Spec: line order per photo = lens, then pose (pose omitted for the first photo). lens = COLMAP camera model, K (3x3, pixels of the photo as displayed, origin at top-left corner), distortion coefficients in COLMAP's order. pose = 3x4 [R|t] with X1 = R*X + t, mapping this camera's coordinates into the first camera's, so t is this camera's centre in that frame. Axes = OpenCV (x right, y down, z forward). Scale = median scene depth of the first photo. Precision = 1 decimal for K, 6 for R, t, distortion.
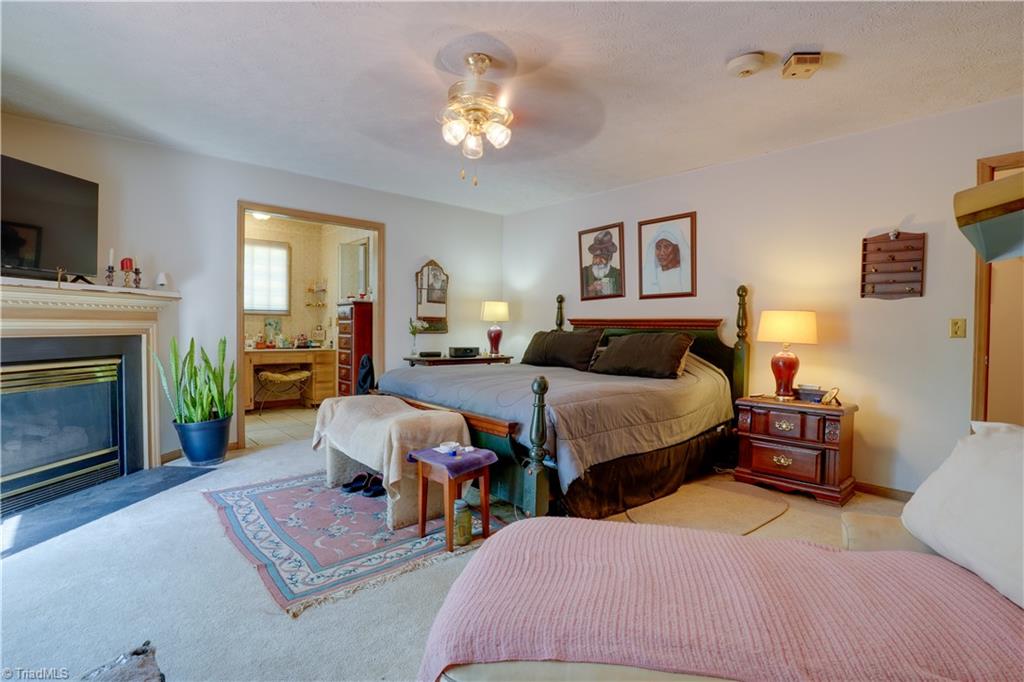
lens RADIAL K [[511.1, 0, 516.4], [0, 511.1, 341.6], [0, 0, 1]] dist [-0.036757, 0.002281]
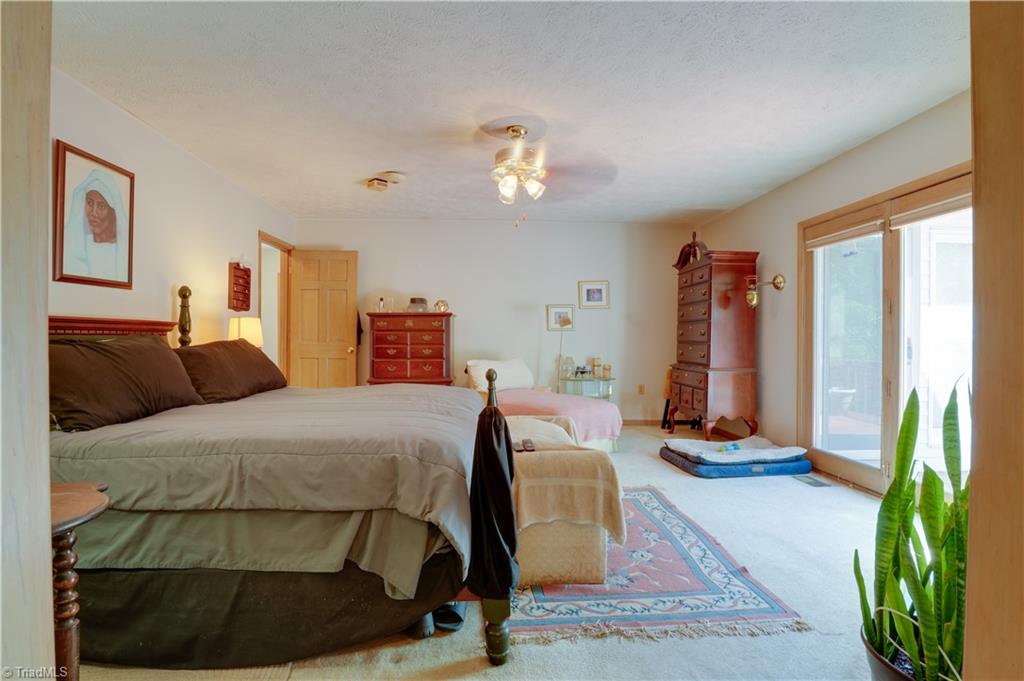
lens RADIAL K [[511.1, 0, 516.4], [0, 511.1, 341.1], [0, 0, 1]] dist [-0.036757, 0.002281]
pose [[-0.797961, -0.020084, 0.602374, -0.633172], [0.002684, 0.999316, 0.036874, -0.047877], [-0.602703, 0.031041, -0.797362, 1.497603]]
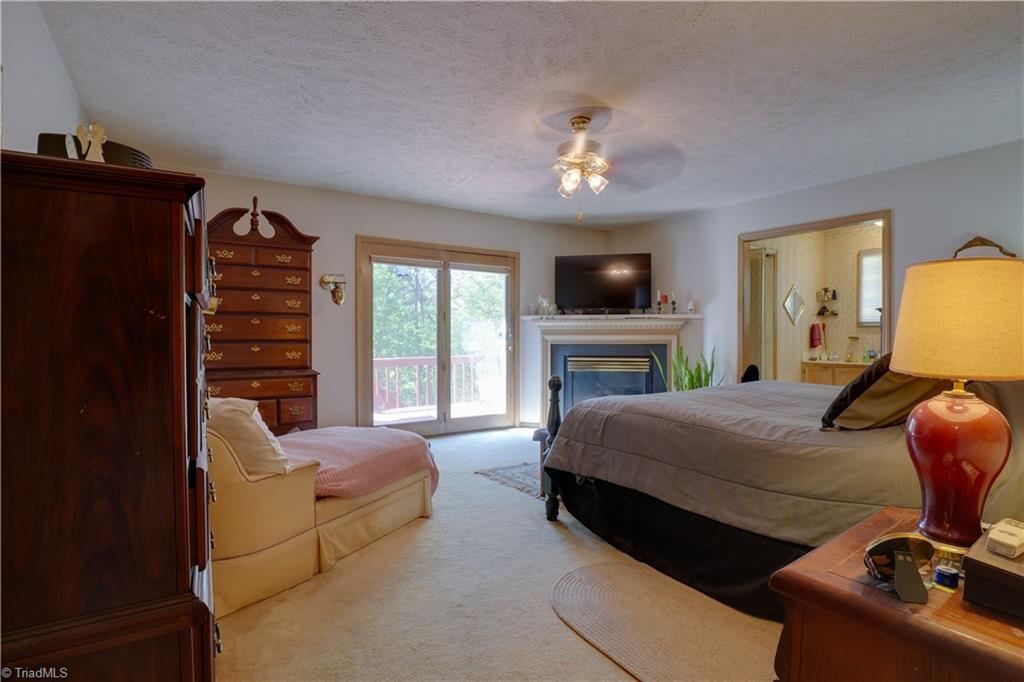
lens RADIAL K [[511.1, 0, 516.4], [0, 511.1, 341.6], [0, 0, 1]] dist [-0.036757, 0.002281]
pose [[-0.104212, -0.004018, -0.994547, 0.872847], [-0.030600, 0.999531, -0.000831, -0.005905], [0.994084, 0.030346, -0.104286, 0.719692]]
